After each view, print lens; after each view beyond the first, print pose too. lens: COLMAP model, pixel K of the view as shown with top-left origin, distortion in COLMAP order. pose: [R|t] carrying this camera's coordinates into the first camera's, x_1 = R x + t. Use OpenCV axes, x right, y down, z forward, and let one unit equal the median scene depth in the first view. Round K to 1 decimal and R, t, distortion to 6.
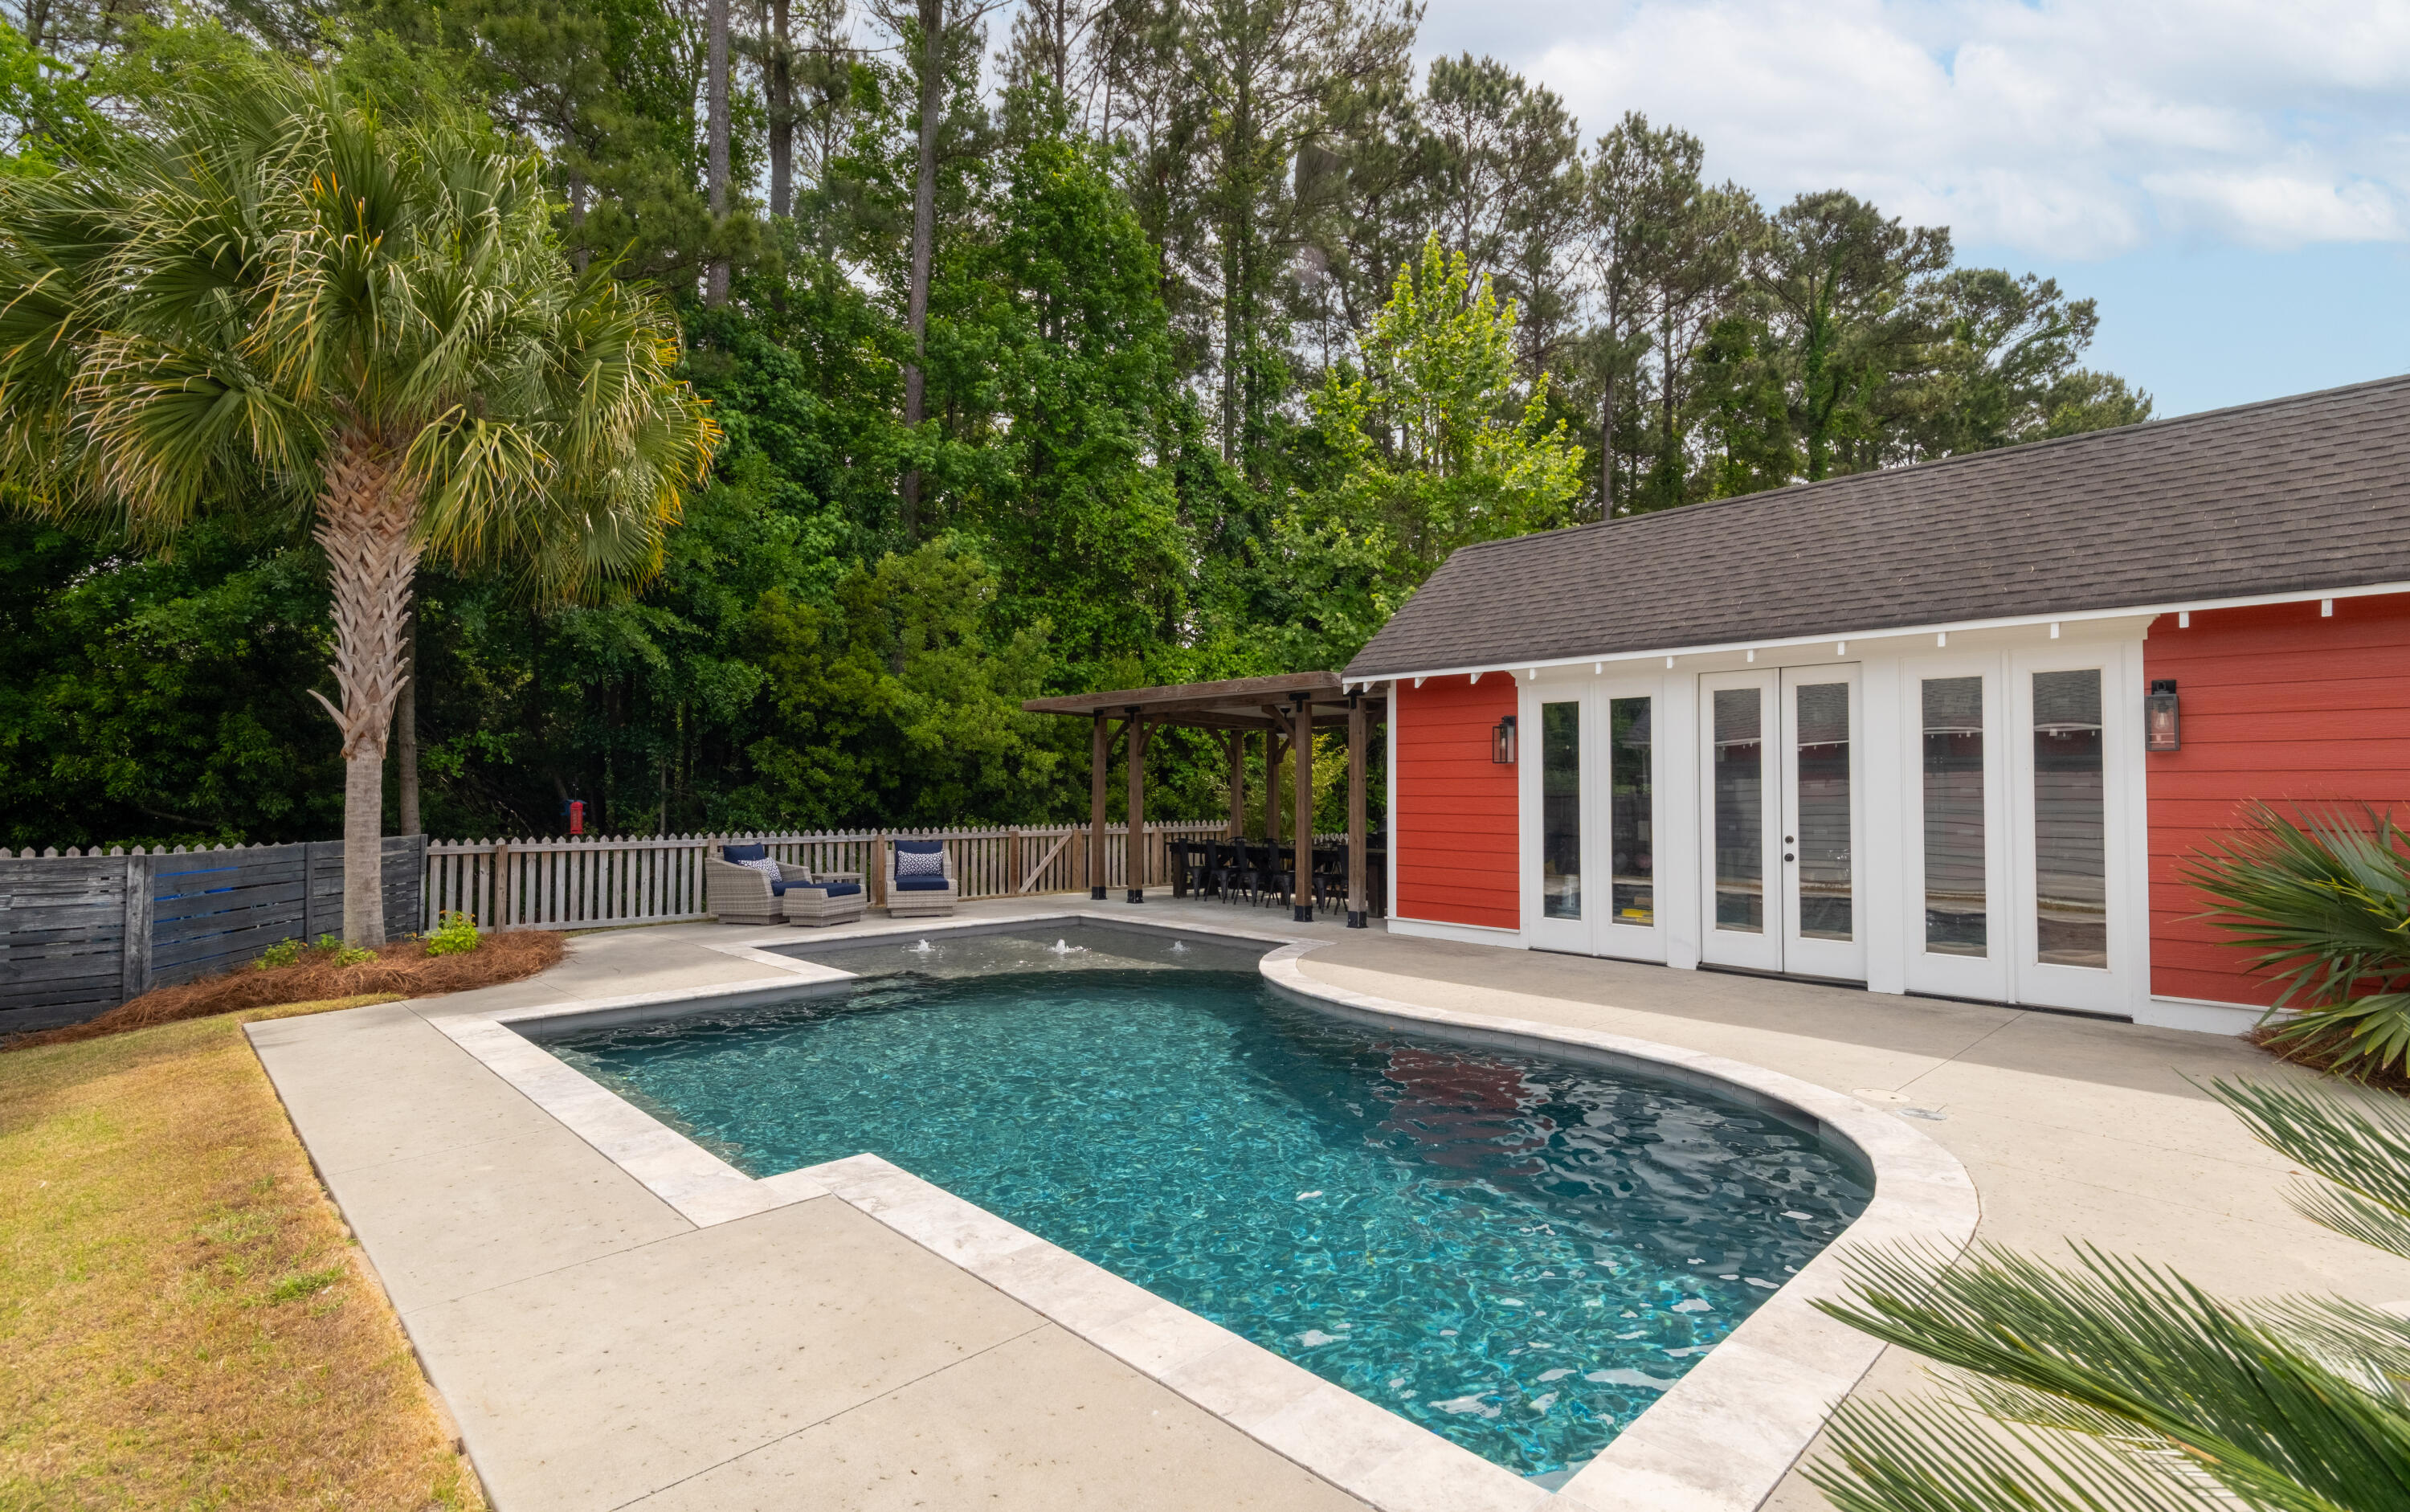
lens RADIAL K [[1125.9, 0, 1244.0], [0, 1125.9, 739.2], [0, 0, 1]] dist [0.015073, -0.003847]
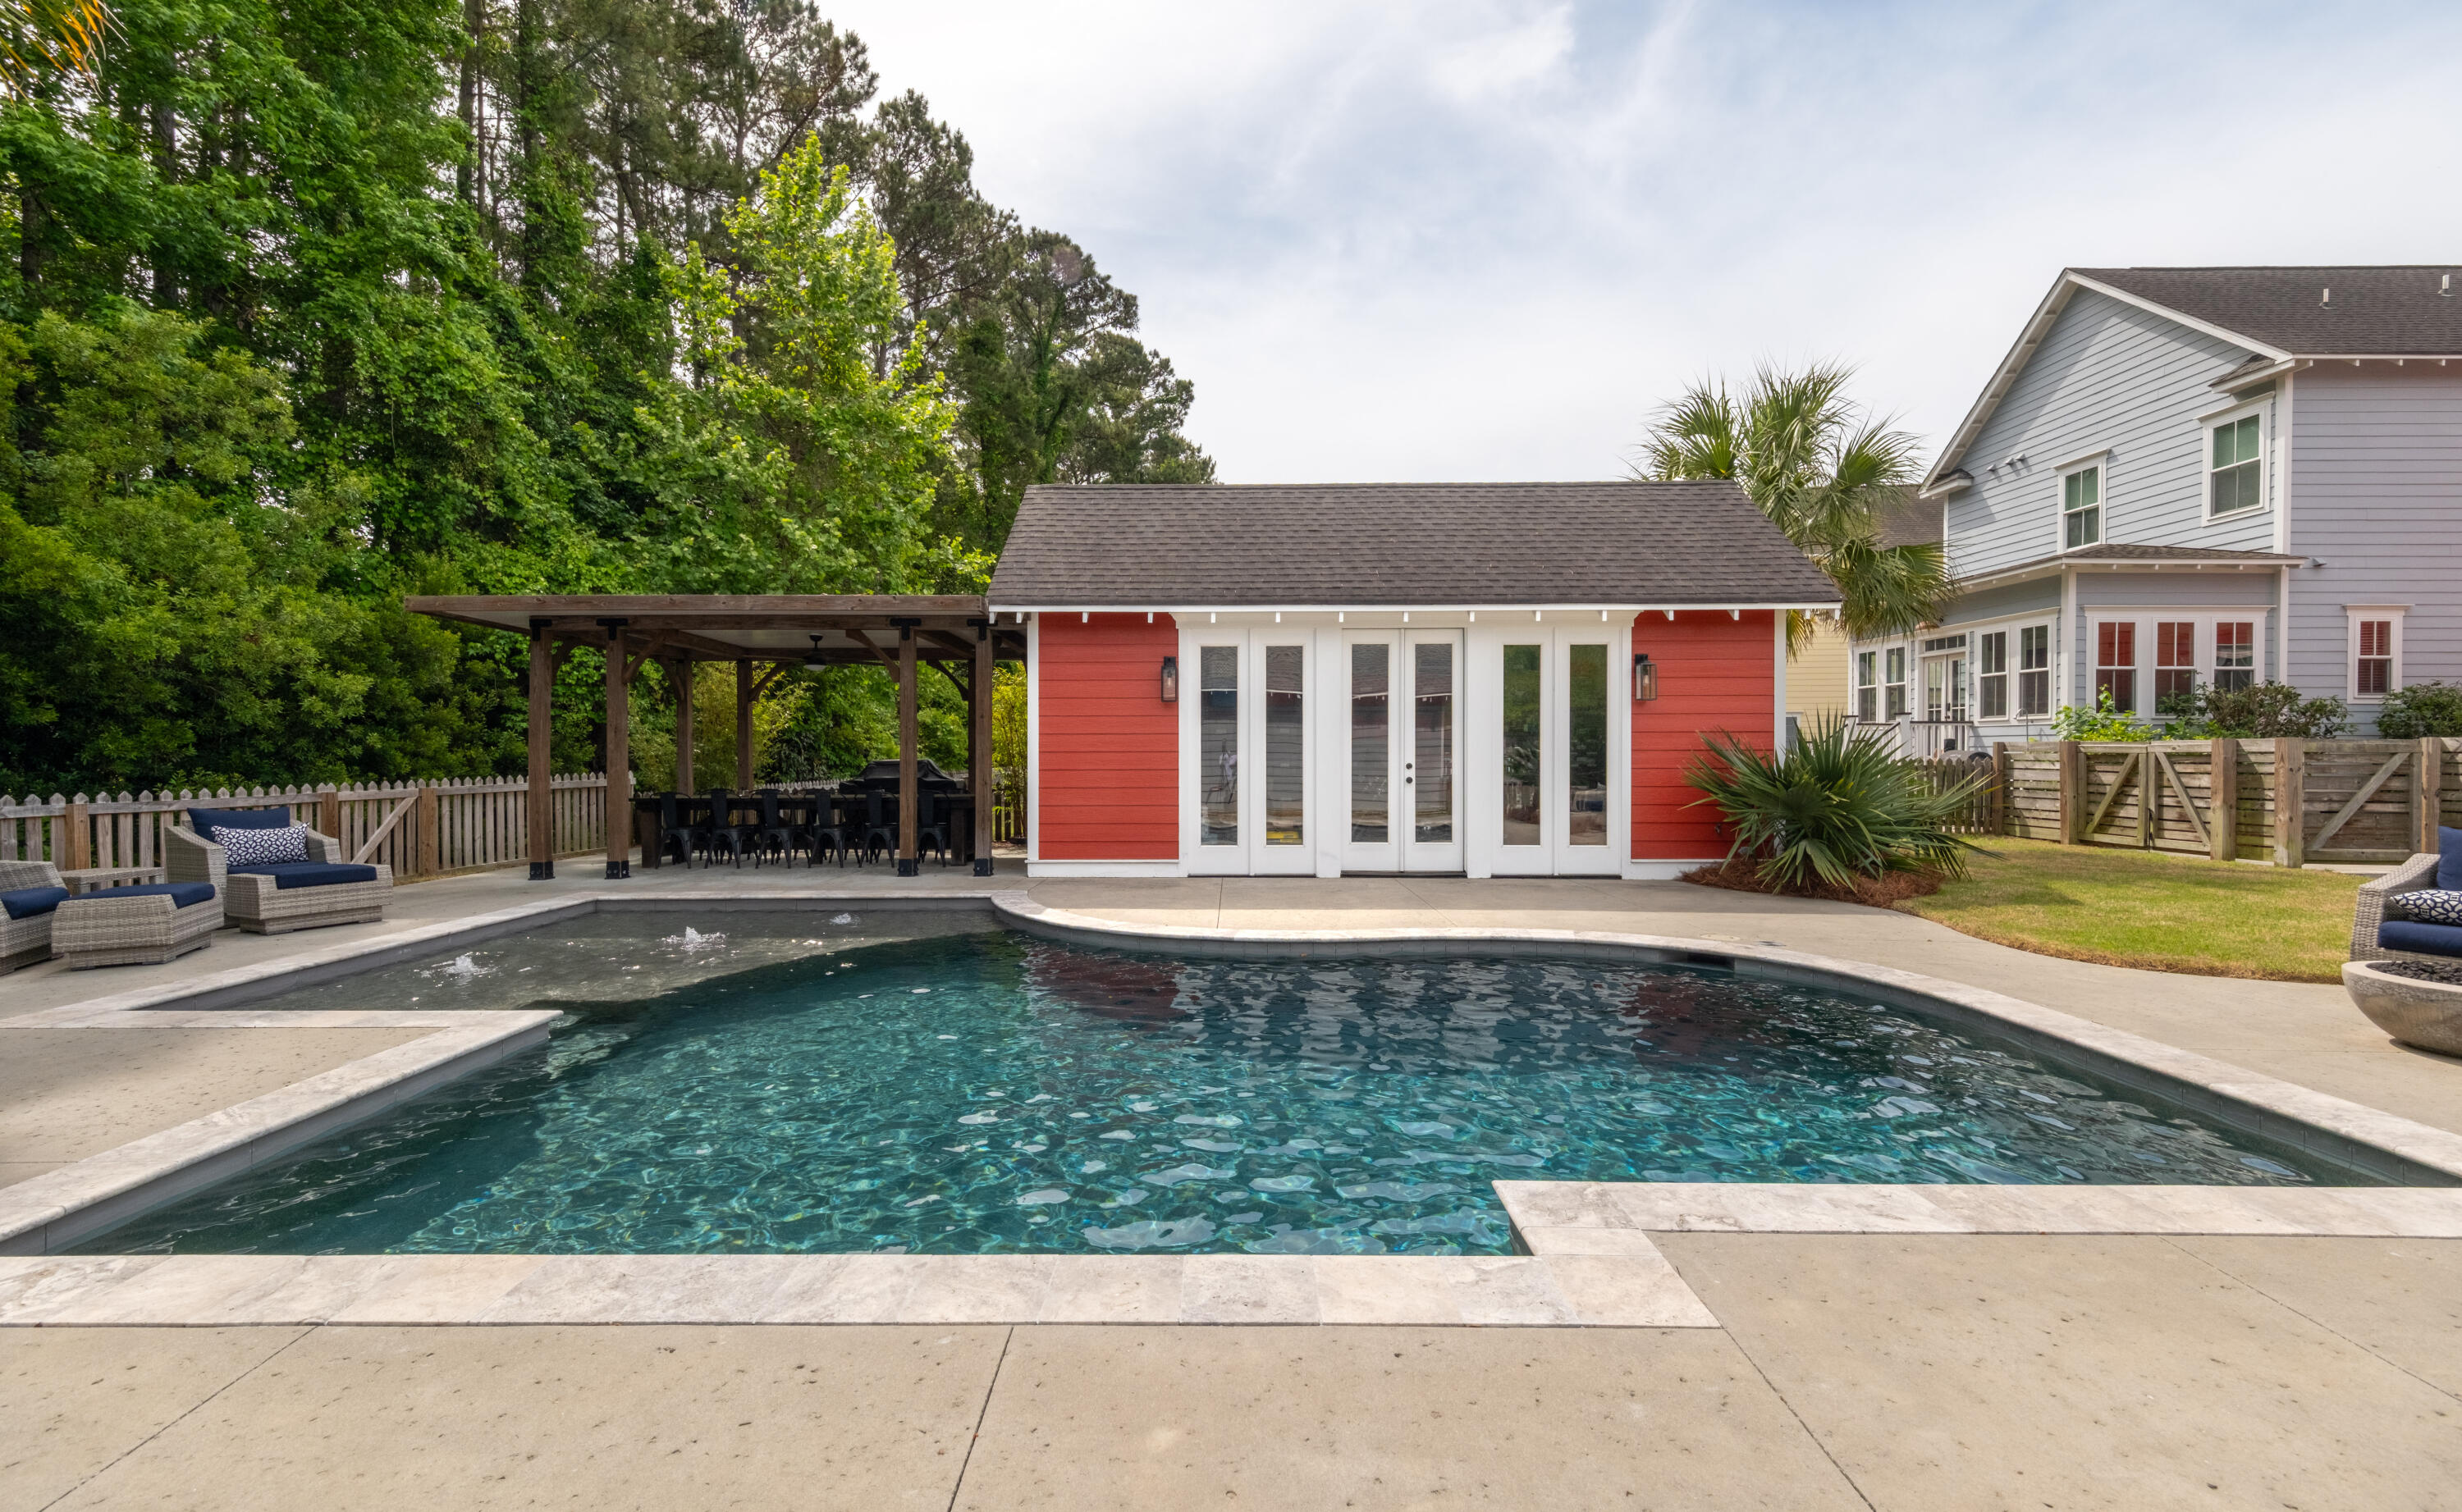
lens RADIAL K [[1032.7, 0, 1240.5], [0, 1032.7, 737.7], [0, 0, 1]] dist [0.009306, -0.000463]
pose [[0.705156, 0.001514, 0.709050, -0.351199], [-0.028476, 0.999251, 0.026186, 0.024725], [-0.708480, -0.038656, 0.704671, 0.248022]]
